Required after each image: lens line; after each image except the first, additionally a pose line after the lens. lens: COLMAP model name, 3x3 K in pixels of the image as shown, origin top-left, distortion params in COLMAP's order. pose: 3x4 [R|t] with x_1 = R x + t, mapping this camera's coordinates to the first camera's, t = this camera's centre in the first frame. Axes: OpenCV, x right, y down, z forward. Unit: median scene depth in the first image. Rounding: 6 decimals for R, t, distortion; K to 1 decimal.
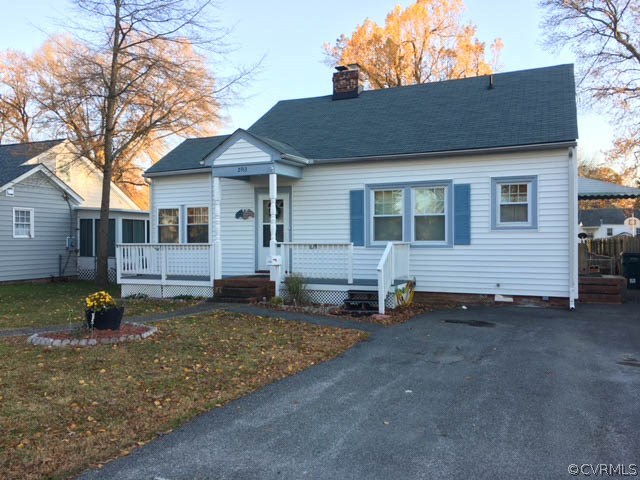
lens RADIAL K [[544.4, 0, 318.6], [0, 544.4, 240.1], [0, 0, 1]] dist [0.088843, -0.128618]
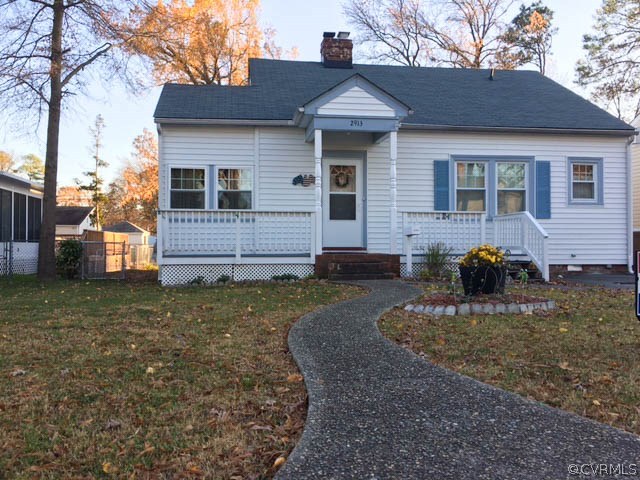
lens RADIAL K [[544.4, 0, 318.6], [0, 544.4, 240.1], [0, 0, 1]] dist [0.088843, -0.128618]
pose [[0.845534, 0.010231, 0.533824, -0.653887], [-0.002567, 0.999883, -0.015098, 0.065575], [-0.533916, 0.011395, 0.845461, 0.327657]]
